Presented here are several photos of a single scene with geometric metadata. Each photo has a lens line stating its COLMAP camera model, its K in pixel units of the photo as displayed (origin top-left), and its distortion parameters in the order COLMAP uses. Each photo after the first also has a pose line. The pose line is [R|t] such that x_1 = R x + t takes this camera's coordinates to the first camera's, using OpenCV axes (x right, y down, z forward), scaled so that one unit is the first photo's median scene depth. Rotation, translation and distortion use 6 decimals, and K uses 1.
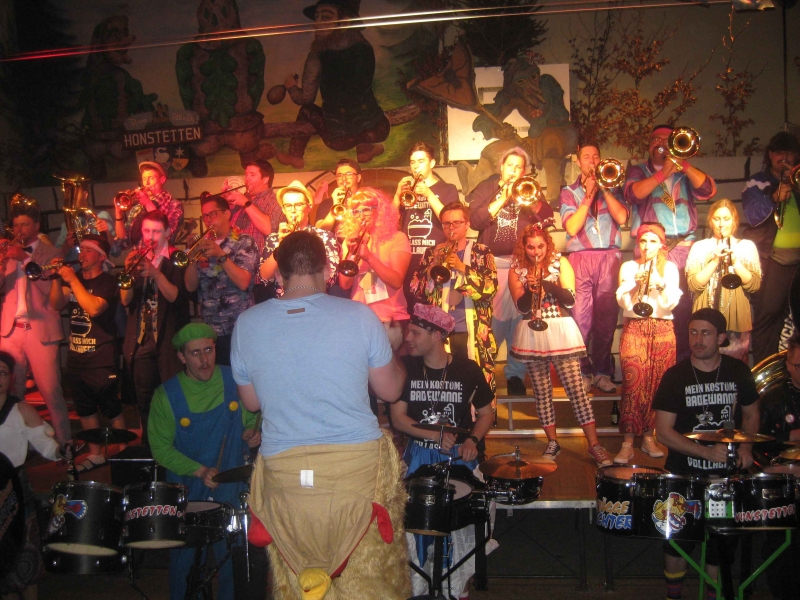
lens RADIAL K [[883.3, 0, 400.0], [0, 883.3, 300.0], [0, 0, 1]] dist [-0.193842, 0.227336]
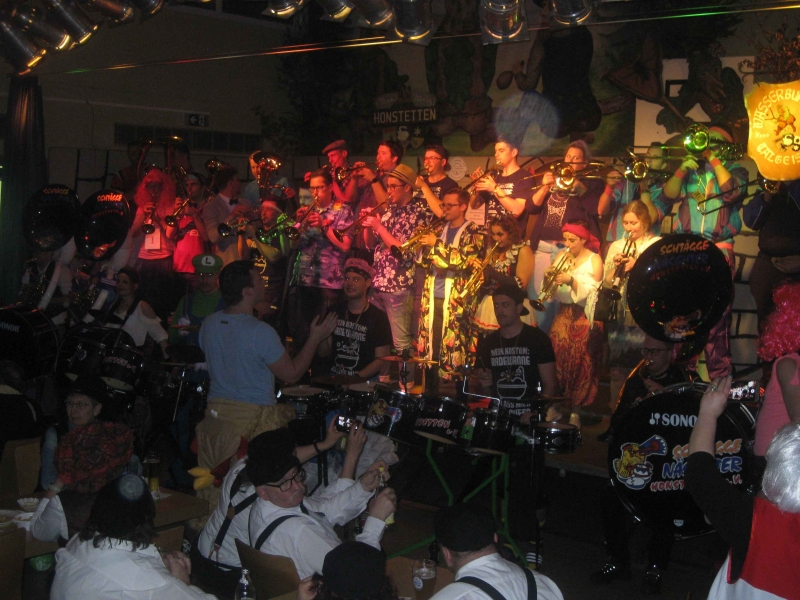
lens RADIAL K [[1167.7, 0, 400.0], [0, 1167.7, 300.0], [0, 0, 1]] dist [-0.169297, 0.171218]
pose [[0.855224, 0.109996, -0.506450, 0.481502], [-0.117821, 0.992895, 0.016685, 0.013385], [0.504687, 0.045401, 0.862108, -0.231650]]
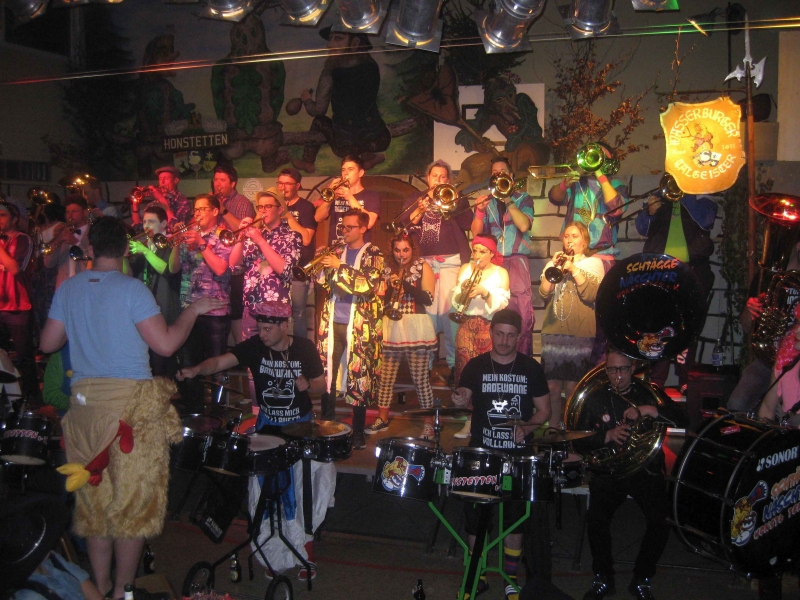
lens RADIAL K [[883.3, 0, 400.0], [0, 883.3, 300.0], [0, 0, 1]] dist [-0.193842, 0.227336]
pose [[0.984820, 0.053857, -0.165010, 0.193839], [-0.053967, 0.998535, 0.003822, 0.000357], [0.164974, 0.005141, 0.986285, -0.082227]]
